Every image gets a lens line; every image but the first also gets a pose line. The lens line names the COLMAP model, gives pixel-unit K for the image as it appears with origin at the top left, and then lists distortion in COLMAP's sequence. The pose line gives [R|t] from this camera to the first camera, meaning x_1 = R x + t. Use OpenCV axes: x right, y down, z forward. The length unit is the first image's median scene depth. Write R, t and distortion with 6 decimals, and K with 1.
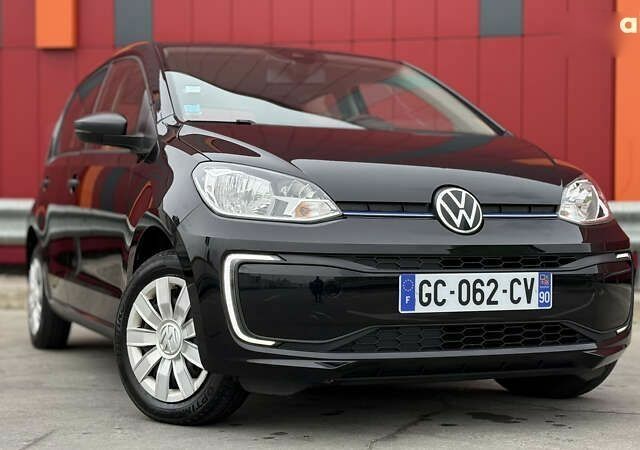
lens RADIAL K [[1101.8, 0, 317.2], [0, 1101.8, 223.0], [0, 0, 1]] dist [0.158922, 0.000000]
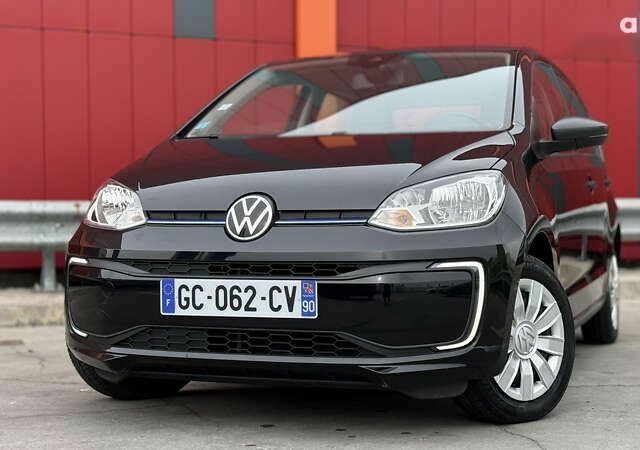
lens RADIAL K [[1101.8, 0, 319.3], [0, 1101.8, 223.5], [0, 0, 1]] dist [0.158922, 0.000000]
pose [[0.719863, -0.002813, -0.694111, 0.890730], [0.011339, 0.999906, 0.007707, -0.013270], [0.694024, -0.013418, 0.719827, 0.314080]]
